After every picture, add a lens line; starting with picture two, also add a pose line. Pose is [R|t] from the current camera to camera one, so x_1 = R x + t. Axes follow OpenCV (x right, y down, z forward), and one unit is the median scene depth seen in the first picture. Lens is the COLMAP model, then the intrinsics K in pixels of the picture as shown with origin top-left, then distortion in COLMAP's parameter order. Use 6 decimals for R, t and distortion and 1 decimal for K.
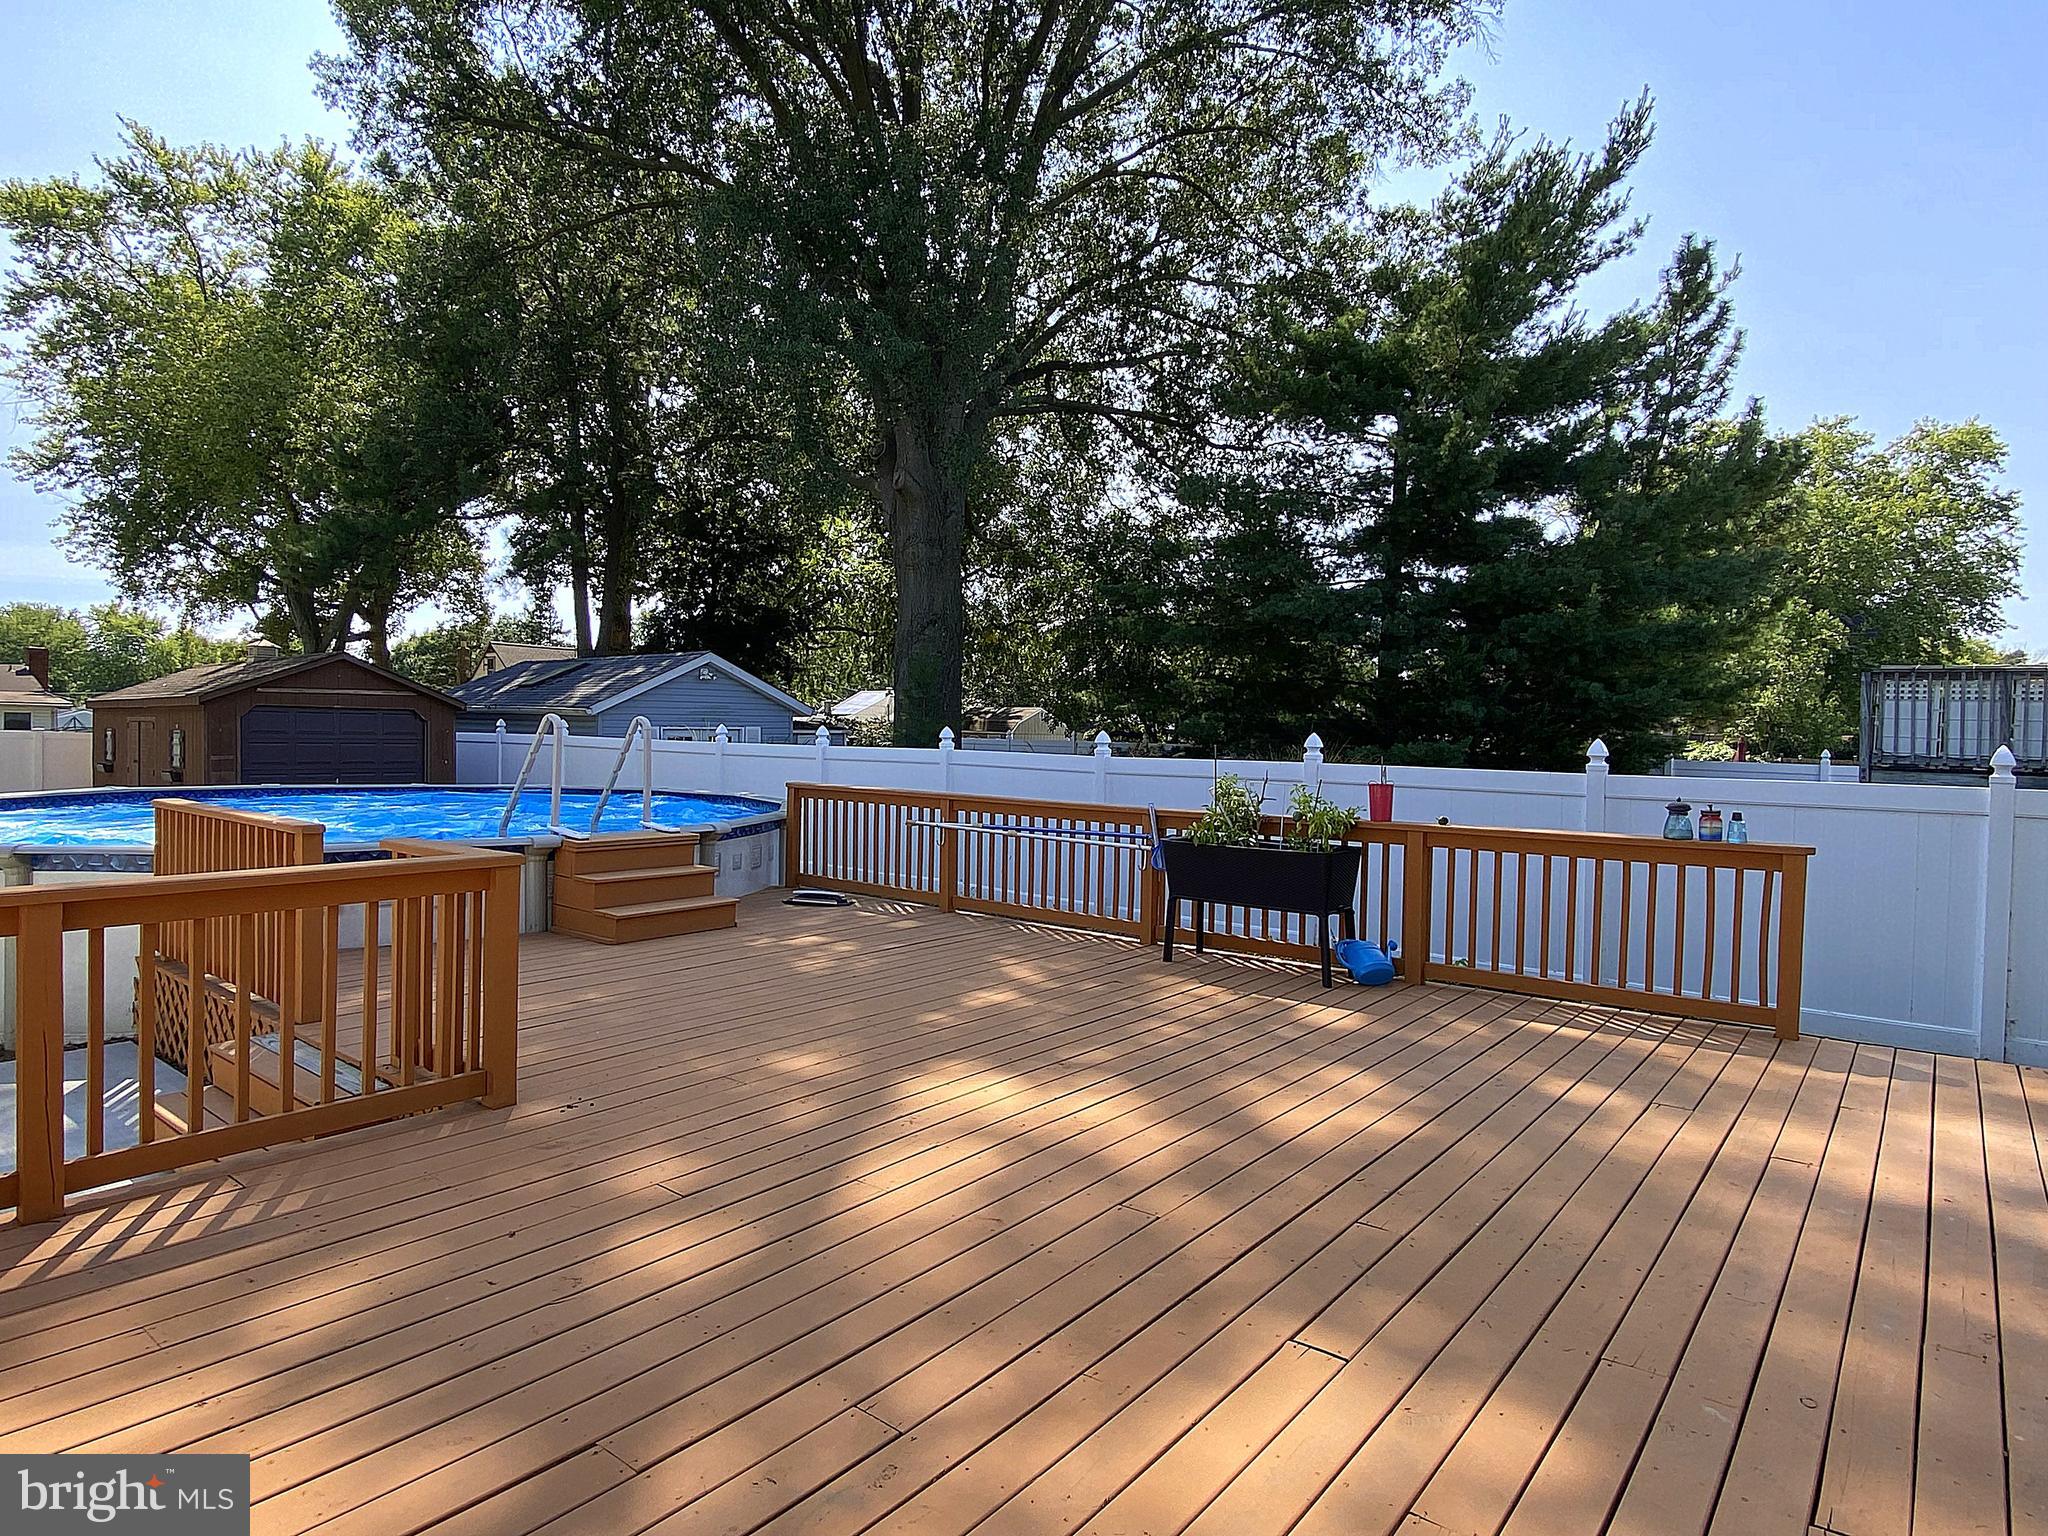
lens RADIAL K [[1158.4, 0, 1031.4], [0, 1158.4, 765.2], [0, 0, 1]] dist [0.037553, -0.038754]
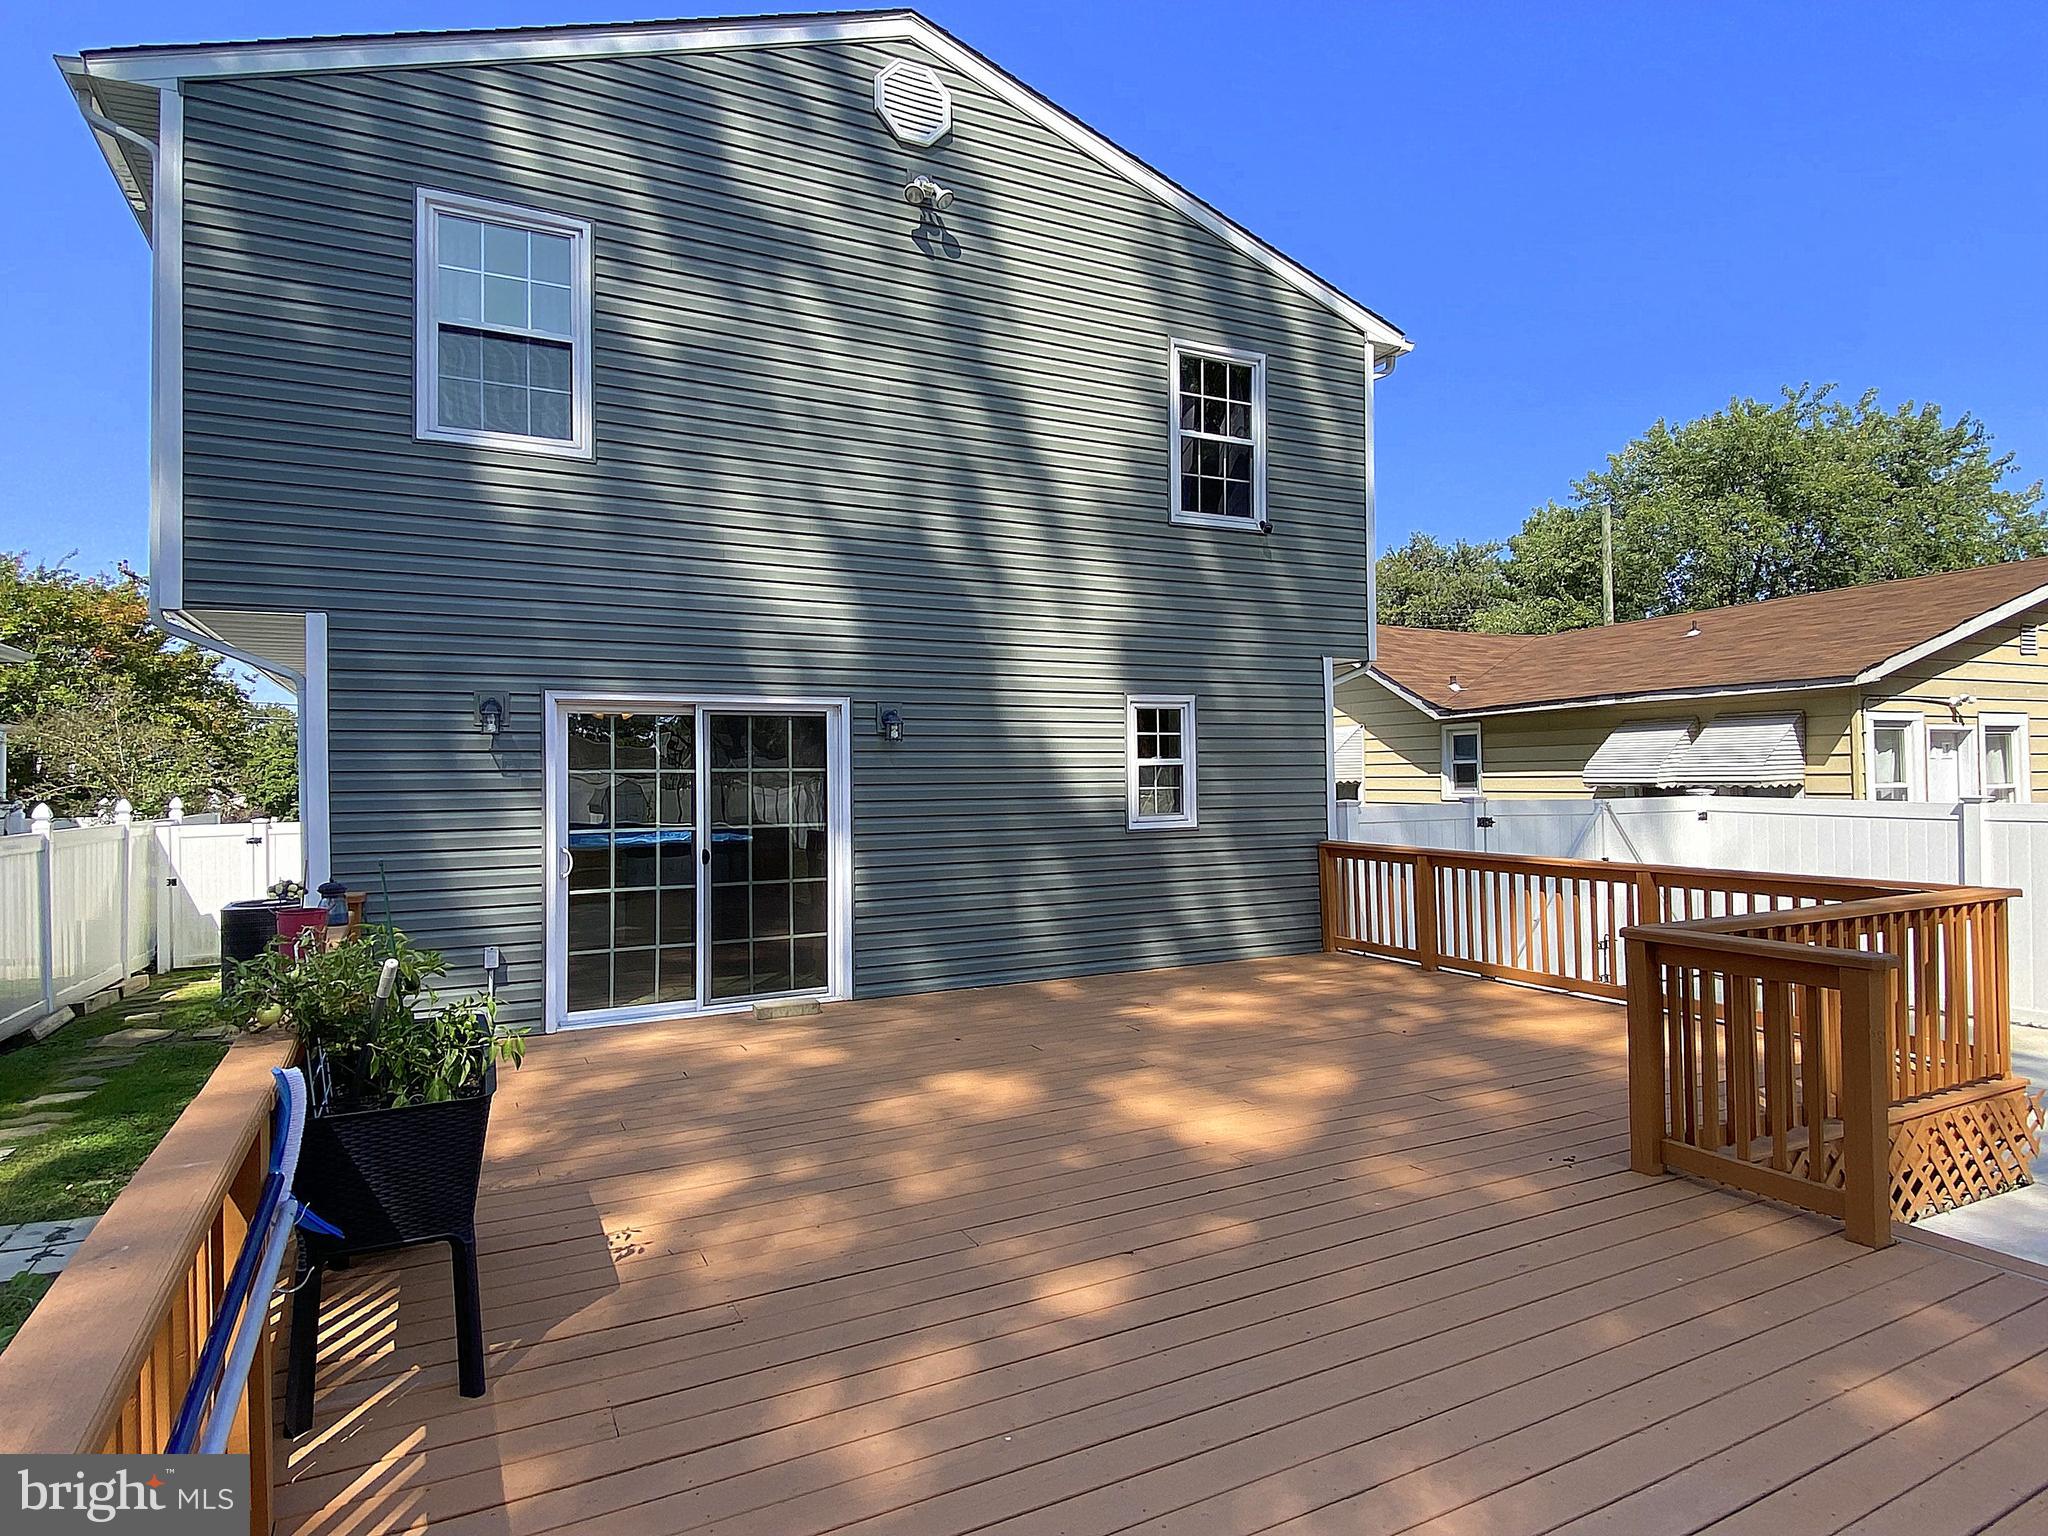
lens RADIAL K [[1158.4, 0, 1028.0], [0, 1158.4, 766.6], [0, 0, 1]] dist [0.037553, -0.038754]
pose [[-0.908214, -0.000299, 0.418505, -0.065165], [0.012948, 0.999501, 0.028813, -0.017981], [-0.418305, 0.031588, -0.907757, 0.405659]]
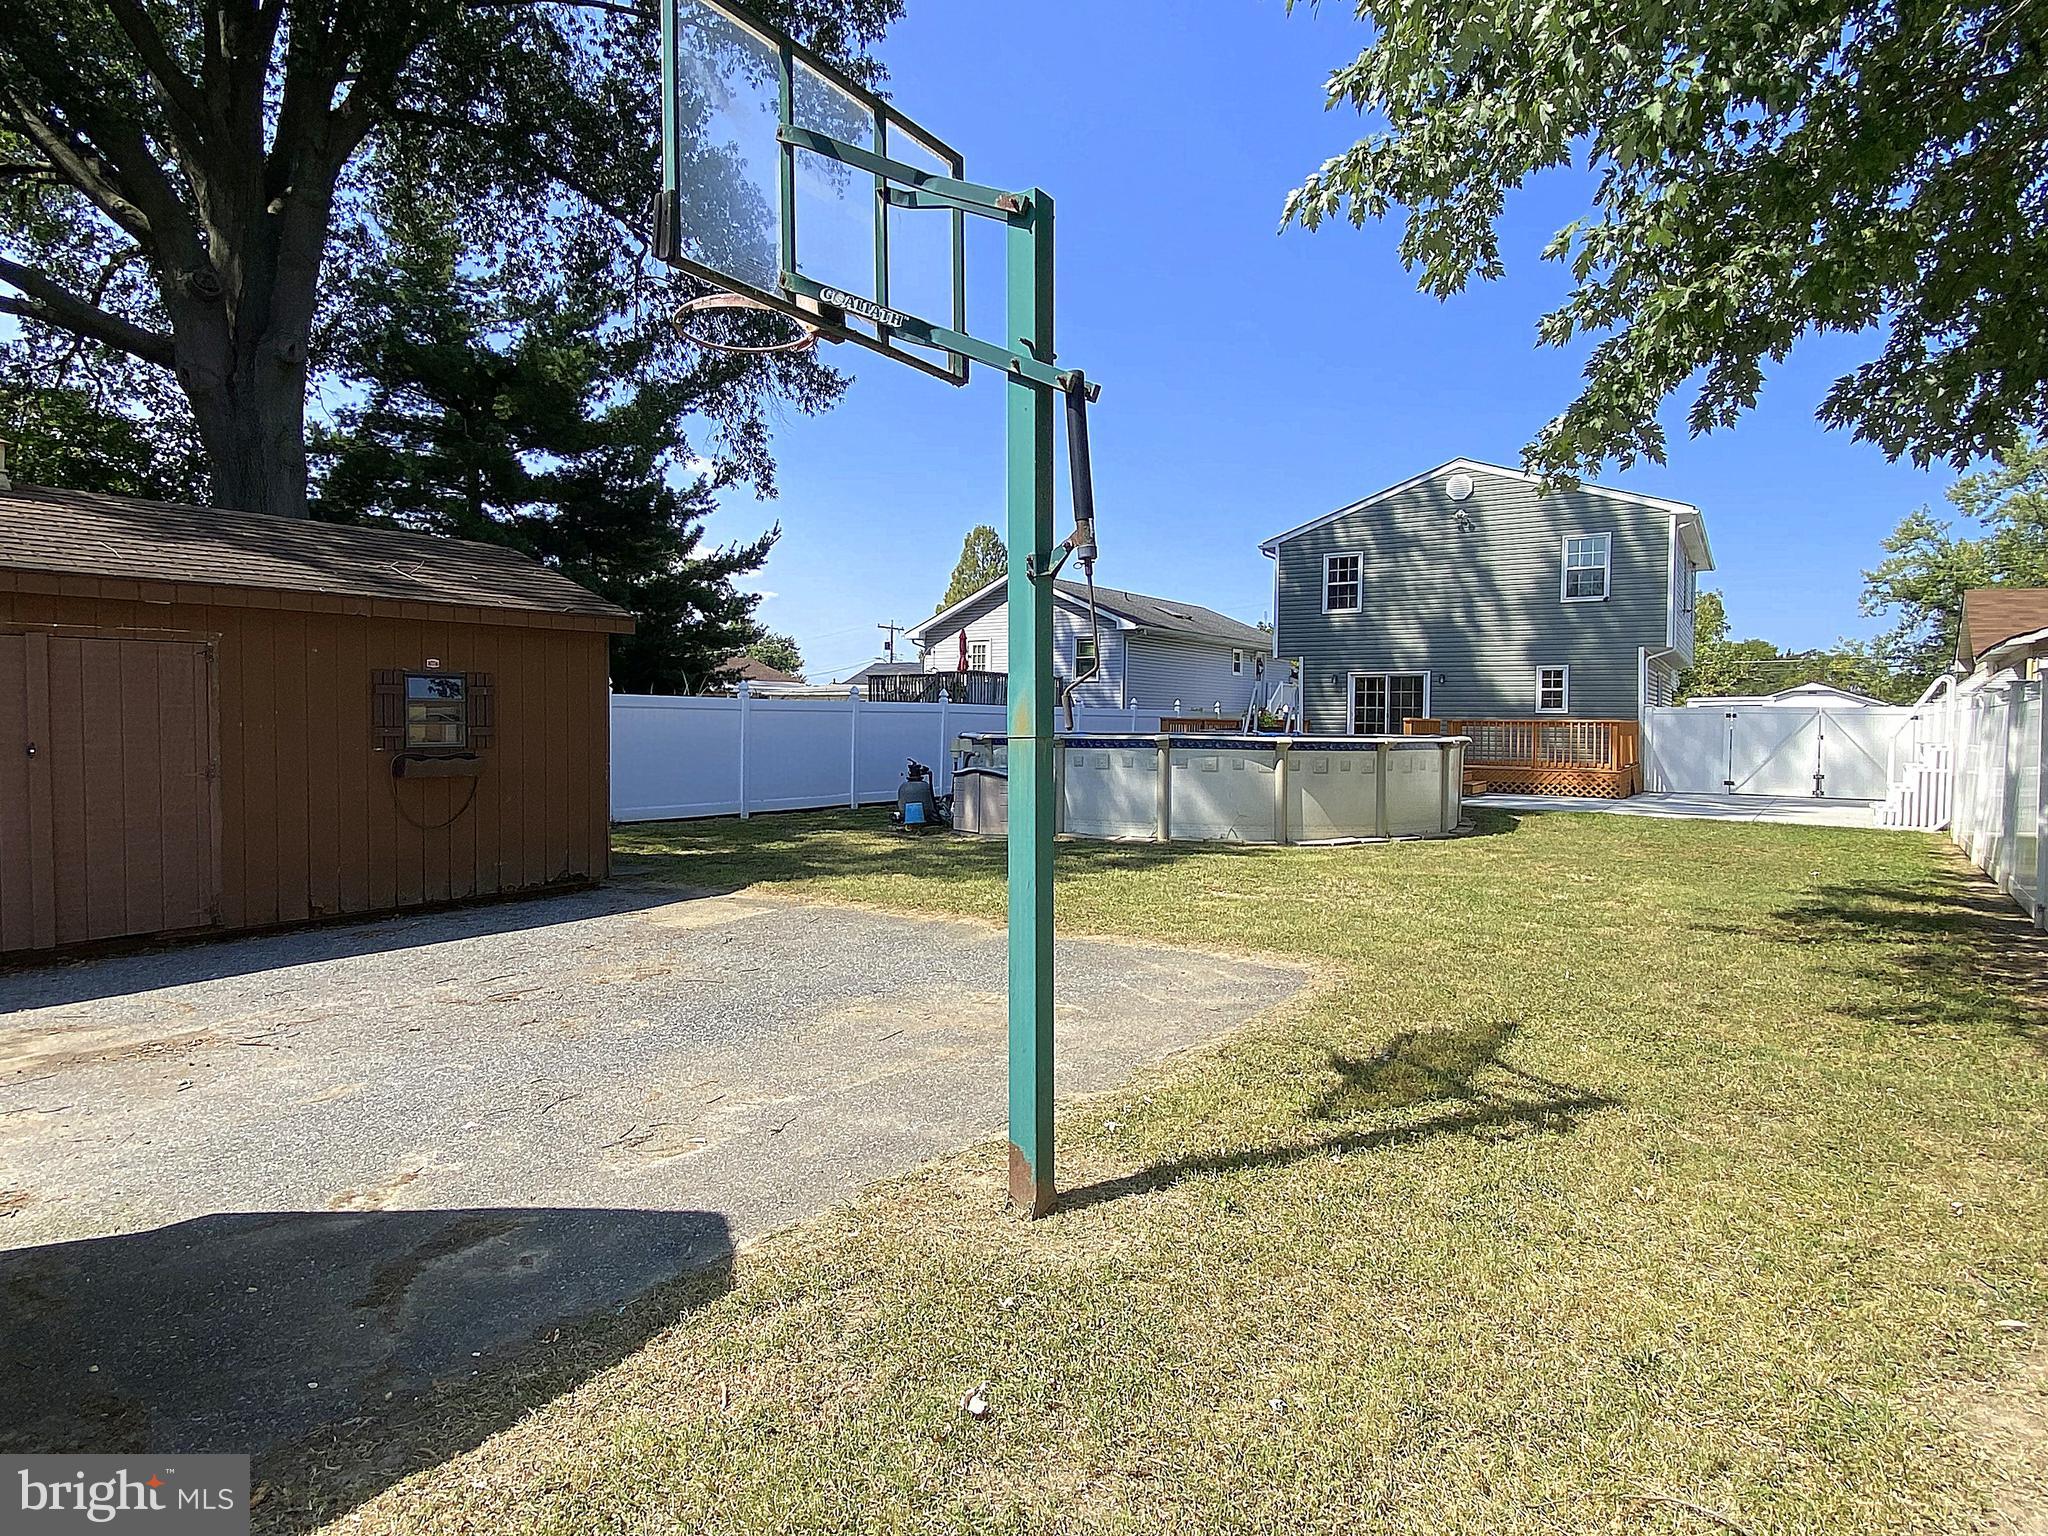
lens RADIAL K [[1158.4, 0, 1012.2], [0, 1158.4, 762.3], [0, 0, 1]] dist [0.037553, -0.038754]
pose [[-0.091401, -0.050590, 0.994528, -0.984490], [0.021848, 0.998366, 0.052793, -0.008084], [-0.995574, 0.026554, -0.090146, 0.633458]]
